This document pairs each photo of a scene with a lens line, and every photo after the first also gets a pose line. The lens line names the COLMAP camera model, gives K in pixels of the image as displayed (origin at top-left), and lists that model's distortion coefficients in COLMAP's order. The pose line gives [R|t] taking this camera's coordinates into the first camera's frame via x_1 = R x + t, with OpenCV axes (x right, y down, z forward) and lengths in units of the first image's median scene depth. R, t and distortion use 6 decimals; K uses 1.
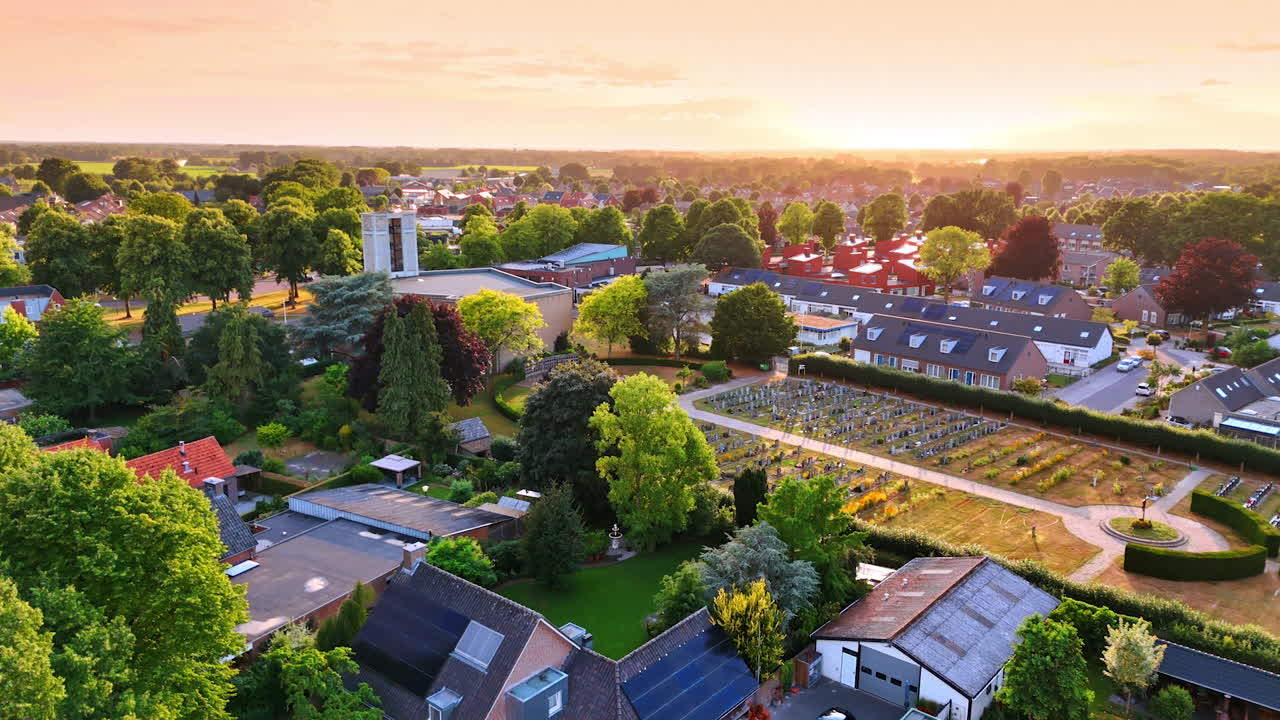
lens RADIAL K [[946.2, 0, 640.0], [0, 946.2, 360.0], [0, 0, 1]] dist [-0.000279, -0.000768]
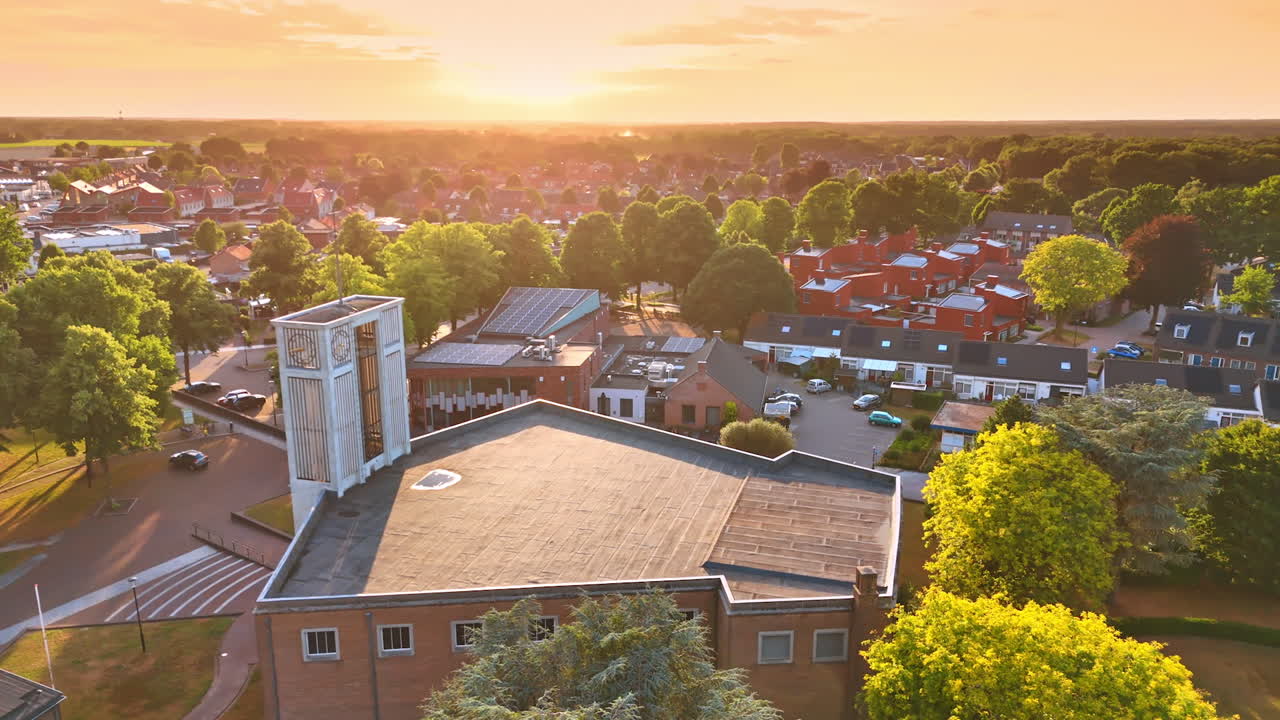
lens RADIAL K [[946.2, 0, 640.0], [0, 946.2, 360.0], [0, 0, 1]] dist [-0.000279, -0.000768]
pose [[0.920270, -0.097209, 0.379016, -0.171630], [0.085050, 0.995184, 0.048737, -0.082198], [-0.381929, -0.012616, 0.924106, 0.348586]]
